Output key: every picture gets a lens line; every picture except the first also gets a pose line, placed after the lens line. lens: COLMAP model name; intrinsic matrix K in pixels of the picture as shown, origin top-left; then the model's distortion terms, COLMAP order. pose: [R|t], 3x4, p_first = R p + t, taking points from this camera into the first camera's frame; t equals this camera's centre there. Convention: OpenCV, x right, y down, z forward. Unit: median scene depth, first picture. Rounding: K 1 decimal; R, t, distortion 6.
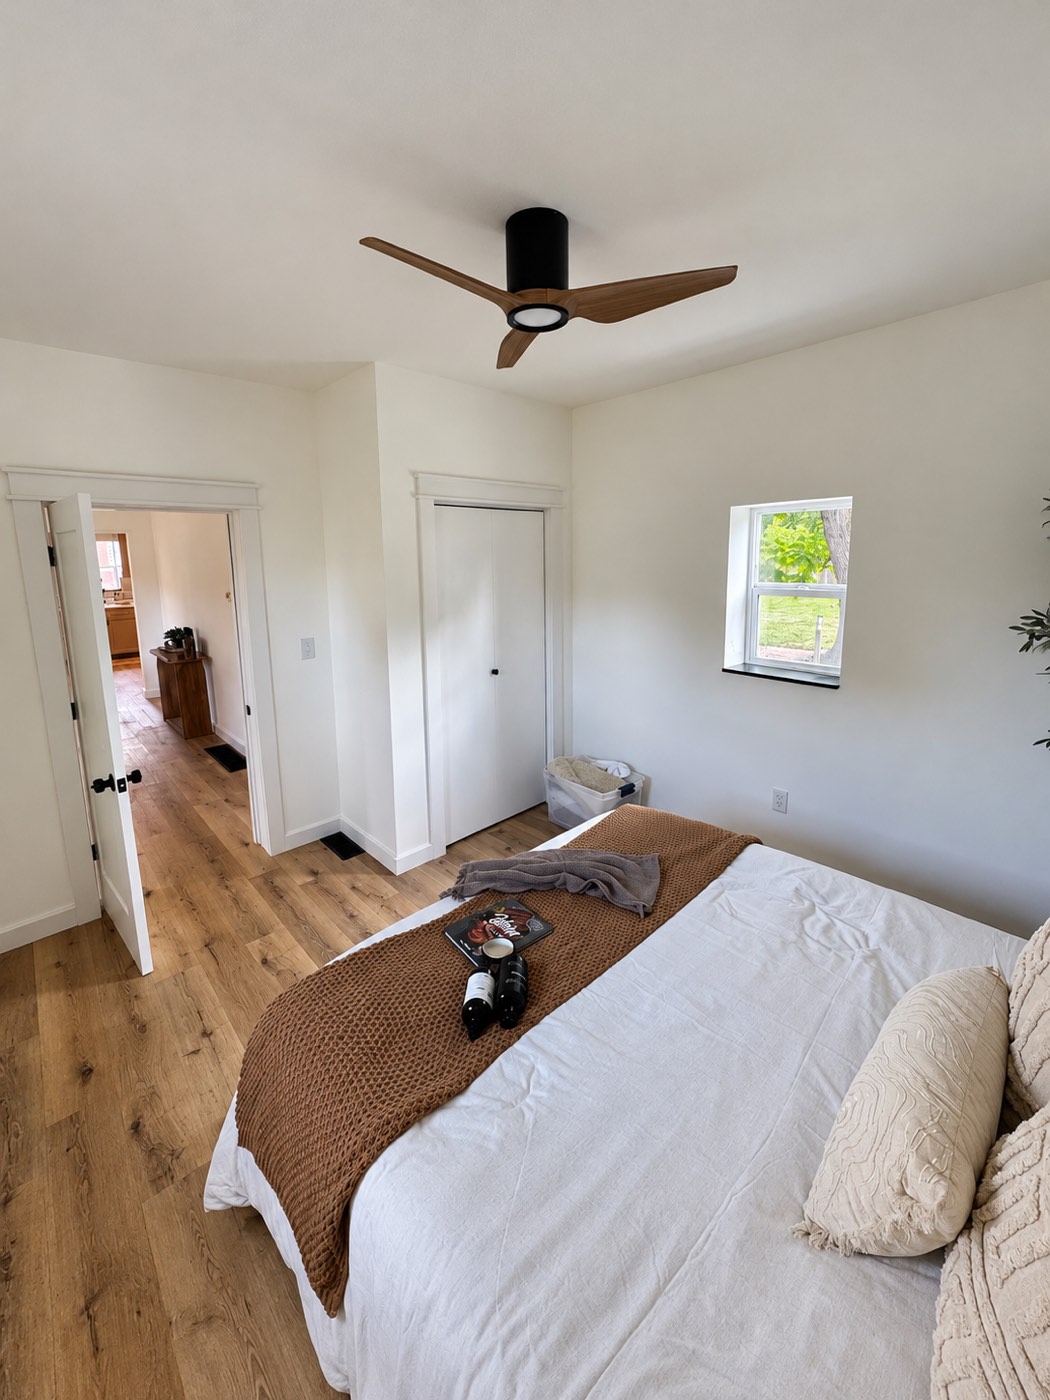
lens RADIAL K [[566.7, 0, 529.9], [0, 566.7, 642.5], [0, 0, 1]] dist [-0.000801, -0.000128]
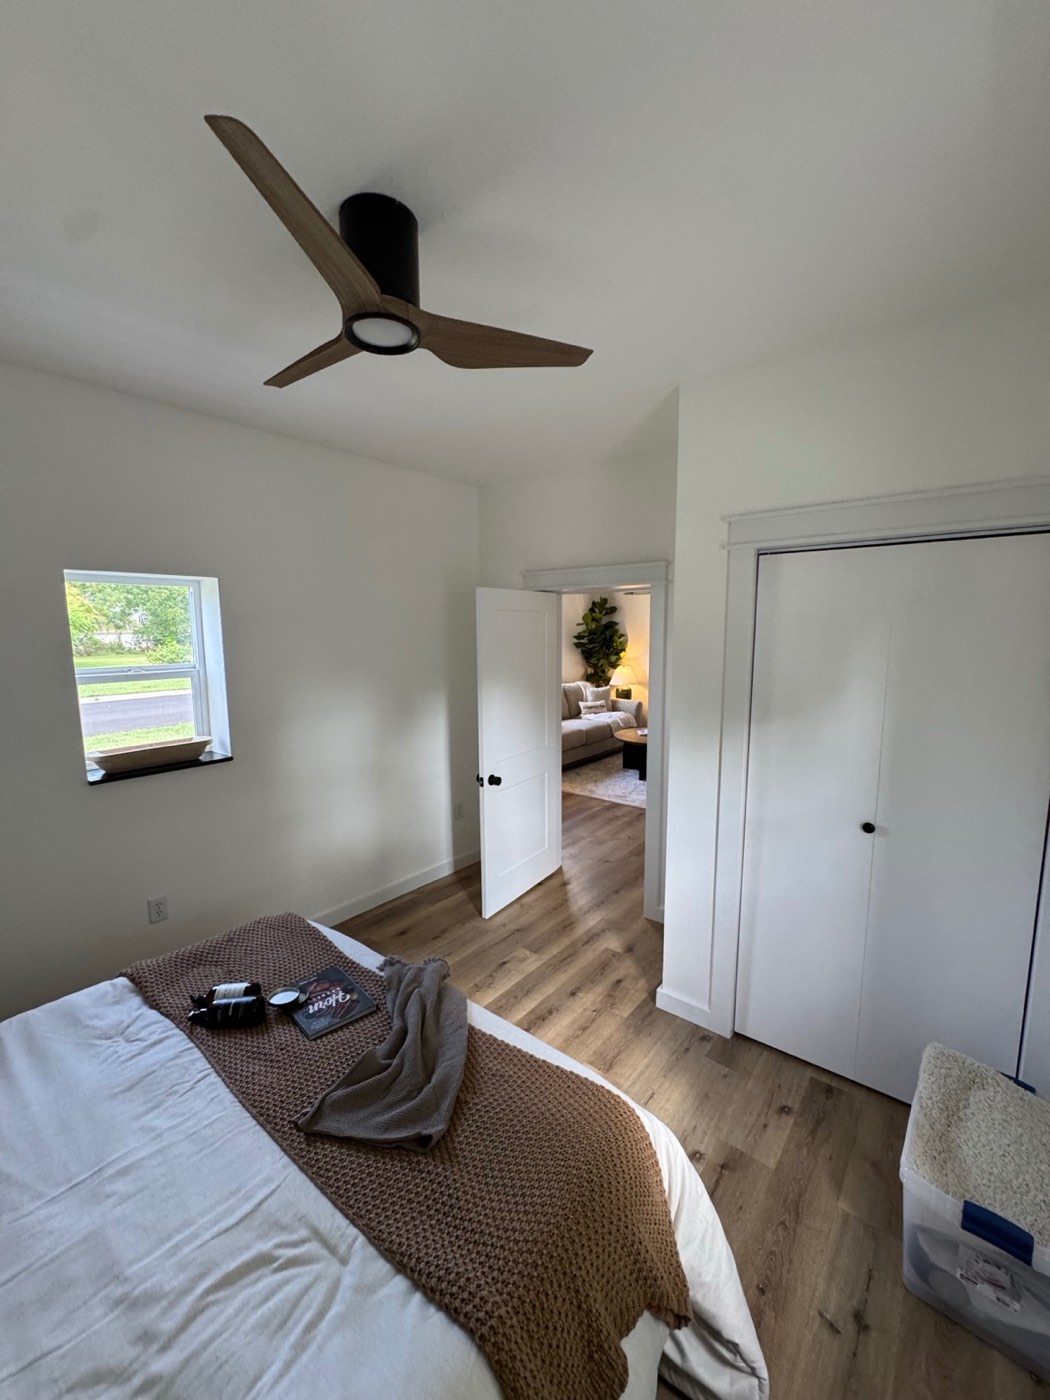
lens RADIAL K [[560.0, 0, 525.0], [0, 560.0, 700.0], [0, 0, 1]] dist [0.001035, -0.000112]
pose [[0.137110, 0.136087, -0.981163, 0.588641], [-0.157515, 0.980910, 0.114040, -0.117583], [0.977952, 0.138911, 0.155929, 0.743953]]
